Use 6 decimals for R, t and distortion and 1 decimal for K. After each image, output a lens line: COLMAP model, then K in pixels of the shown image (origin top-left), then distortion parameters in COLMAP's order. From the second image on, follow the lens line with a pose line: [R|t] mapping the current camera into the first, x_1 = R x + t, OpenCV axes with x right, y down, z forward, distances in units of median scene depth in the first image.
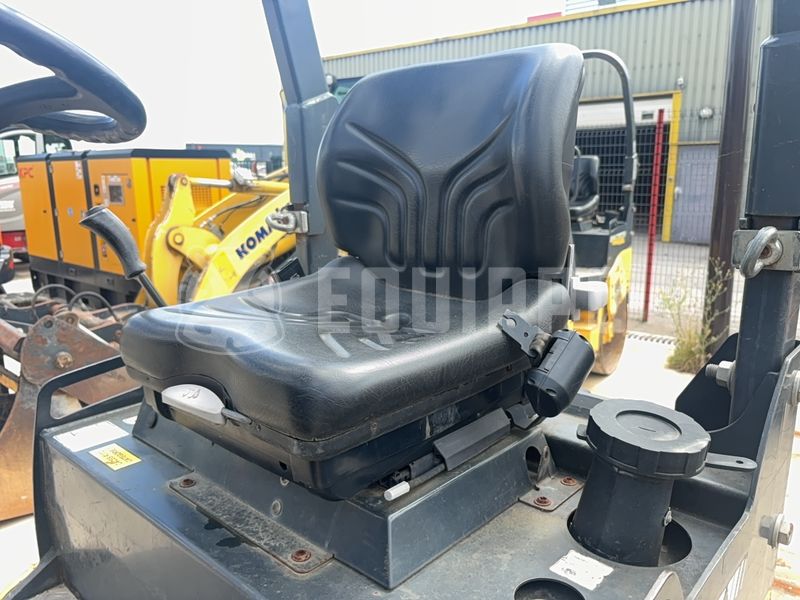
lens RADIAL K [[613.2, 0, 396.4], [0, 613.2, 304.4], [0, 0, 1]] dist [0.021847, -0.029847]
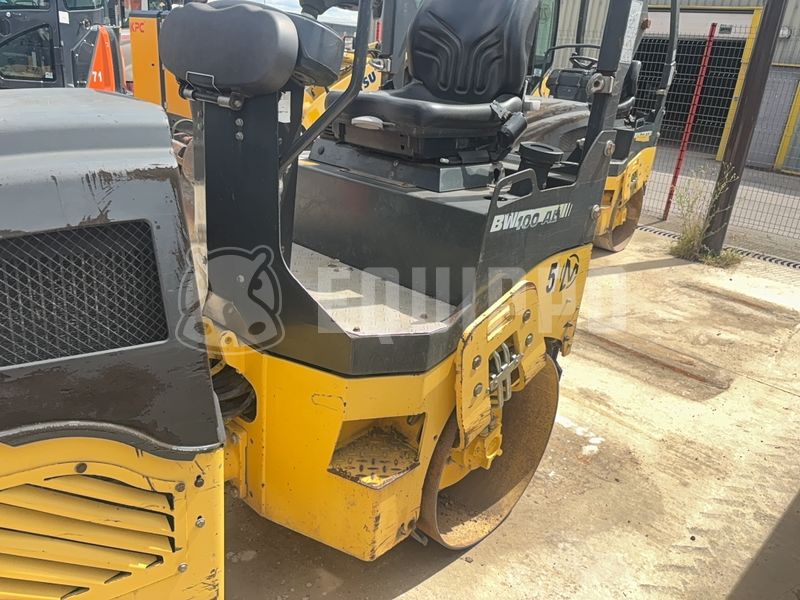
lens RADIAL K [[615.0, 0, 409.3], [0, 615.0, 301.8], [0, 0, 1]] dist [-0.002638, -0.003224]
pose [[0.992807, 0.113729, -0.037418, 0.003146], [-0.106332, 0.981208, 0.161013, 0.057180], [0.055026, -0.155876, 0.986243, -0.204569]]
